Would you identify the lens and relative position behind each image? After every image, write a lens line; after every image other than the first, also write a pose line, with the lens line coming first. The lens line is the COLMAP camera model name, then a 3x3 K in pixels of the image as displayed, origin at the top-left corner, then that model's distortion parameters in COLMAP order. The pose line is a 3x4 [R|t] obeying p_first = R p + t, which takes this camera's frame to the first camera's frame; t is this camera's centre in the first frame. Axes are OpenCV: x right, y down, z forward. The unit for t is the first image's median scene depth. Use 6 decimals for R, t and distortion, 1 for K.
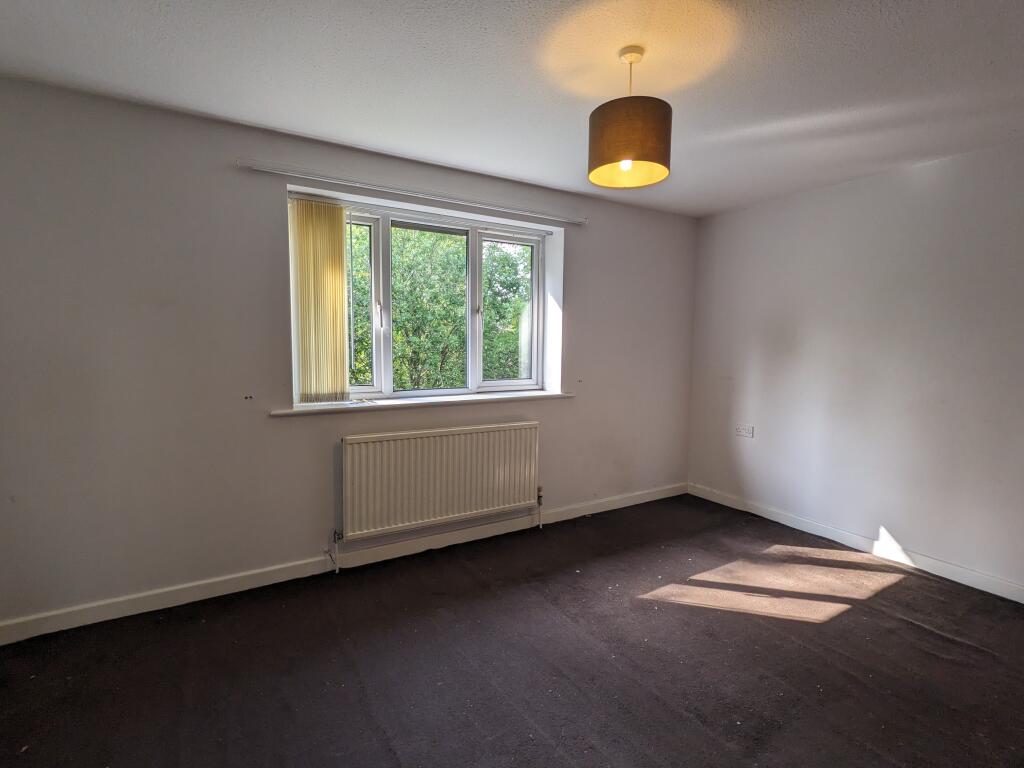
lens RADIAL K [[490.6, 0, 513.2], [0, 490.6, 381.8], [0, 0, 1]] dist [0.002705, -0.000083]
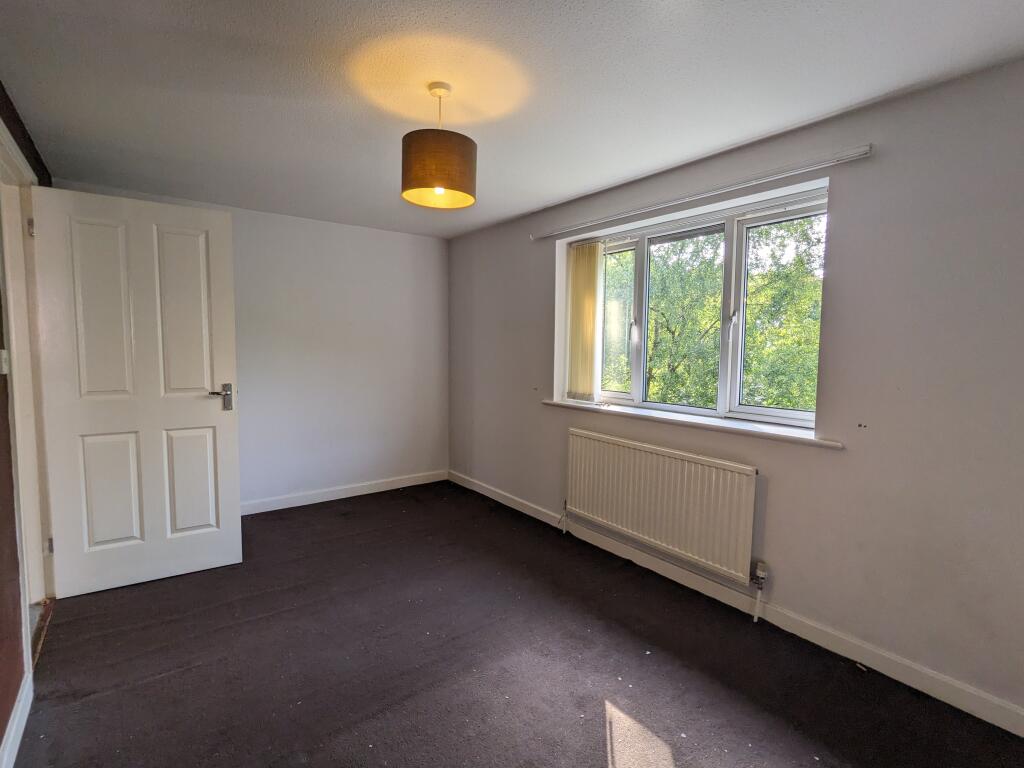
lens RADIAL K [[490.6, 0, 513.2], [0, 490.6, 381.8], [0, 0, 1]] dist [0.002705, -0.000083]
pose [[0.113254, 0.065547, -0.991402, 0.866622], [-0.094195, 0.994035, 0.054961, -0.060605], [0.989091, 0.087161, 0.118753, 0.684485]]
